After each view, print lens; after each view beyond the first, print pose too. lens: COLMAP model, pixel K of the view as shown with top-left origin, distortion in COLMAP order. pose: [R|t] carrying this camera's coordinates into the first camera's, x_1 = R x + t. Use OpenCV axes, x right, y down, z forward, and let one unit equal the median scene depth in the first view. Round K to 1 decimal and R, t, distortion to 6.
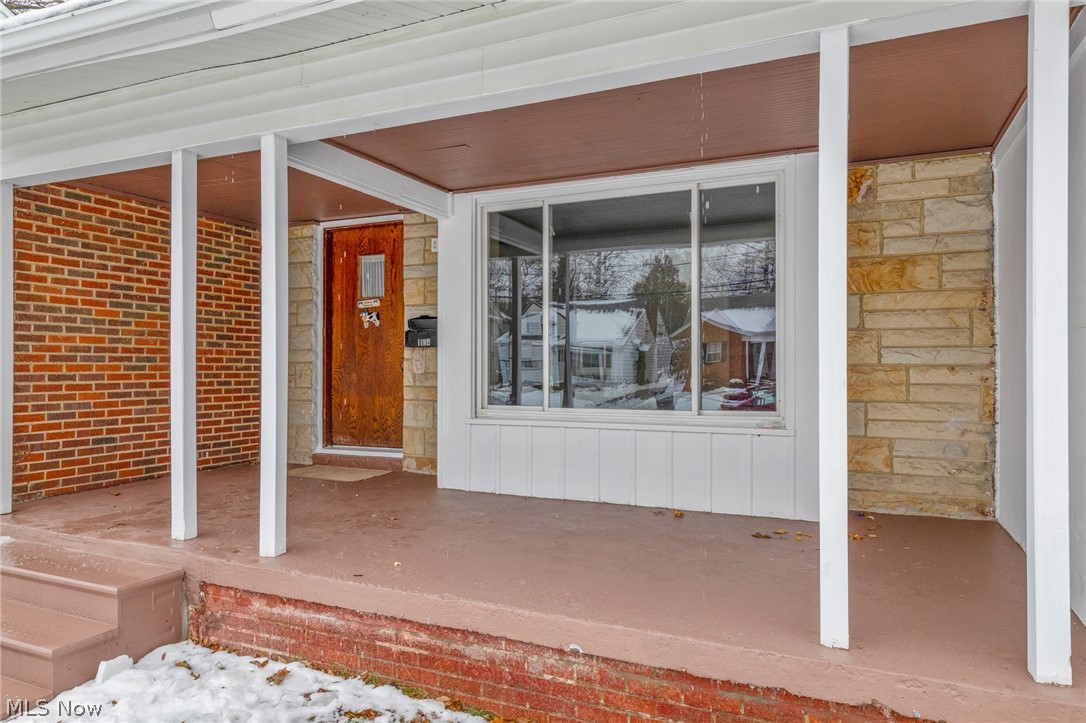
lens RADIAL K [[702.4, 0, 543.0], [0, 702.4, 361.5], [0, 0, 1]] dist [-0.000956, -0.000506]
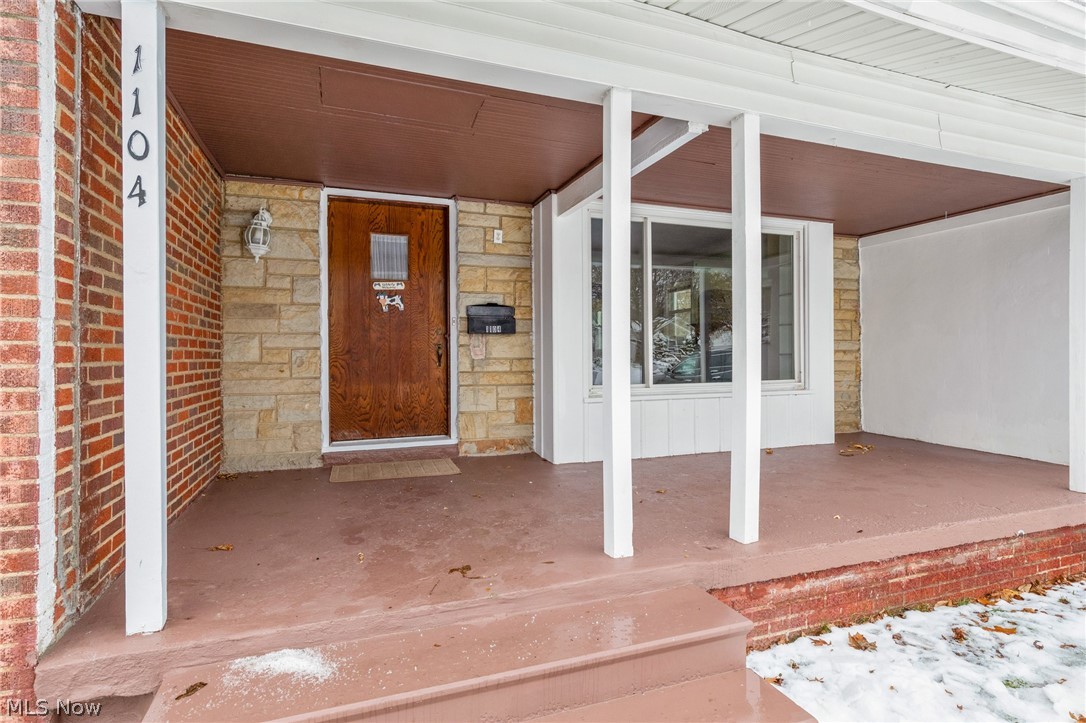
lens RADIAL K [[524.6, 0, 538.2], [0, 524.6, 348.7], [0, 0, 1]] dist [0.000394, -0.000351]
pose [[0.713132, 0.000909, 0.701029, -0.971577], [-0.001754, 0.999998, 0.000487, 0.001650], [-0.701028, -0.001577, 0.713132, 0.585153]]
